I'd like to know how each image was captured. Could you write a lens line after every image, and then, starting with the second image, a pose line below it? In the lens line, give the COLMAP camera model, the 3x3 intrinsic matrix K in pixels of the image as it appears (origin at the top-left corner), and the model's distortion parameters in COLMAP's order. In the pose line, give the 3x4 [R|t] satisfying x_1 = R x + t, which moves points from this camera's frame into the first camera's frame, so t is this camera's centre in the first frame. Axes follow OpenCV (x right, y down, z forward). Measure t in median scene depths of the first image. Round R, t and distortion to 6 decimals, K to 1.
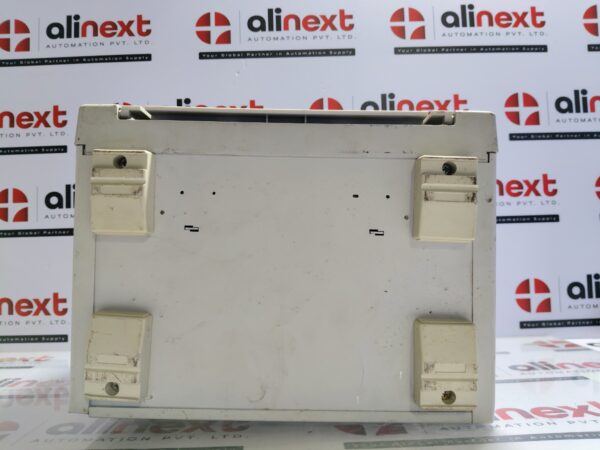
lens RADIAL K [[439.1, 0, 300.8], [0, 439.1, 230.6], [0, 0, 1]] dist [-0.008772, -0.050492]
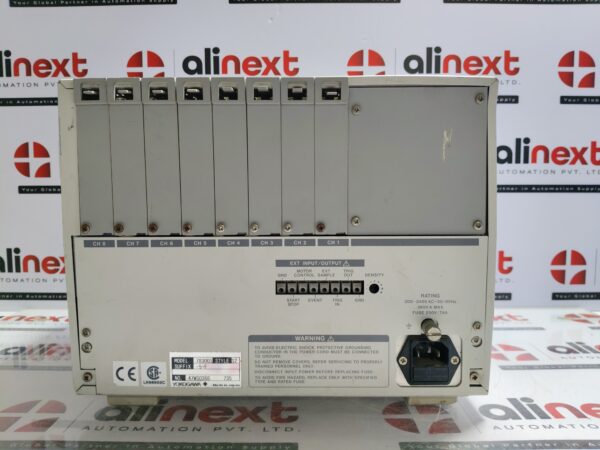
lens RADIAL K [[439.1, 0, 297.8], [0, 439.1, 222.9], [0, 0, 1]] dist [-0.008772, -0.050492]
pose [[0.999479, 0.029187, -0.013786, -0.064649], [-0.027061, 0.990470, 0.135045, -0.066068], [0.017597, -0.134601, 0.990744, 0.040774]]
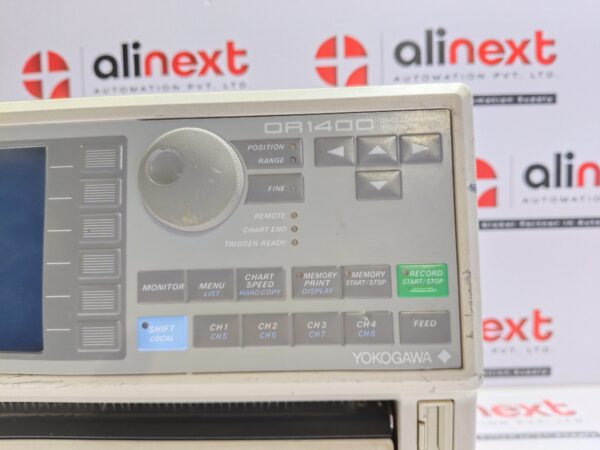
lens RADIAL K [[439.1, 0, 309.8], [0, 439.1, 217.2], [0, 0, 1]] dist [-0.008772, -0.050492]
pose [[0.999018, 0.007653, -0.043642, 0.040857], [-0.001968, 0.991663, 0.128844, -0.119813], [0.044264, -0.128632, 0.990704, 0.312300]]
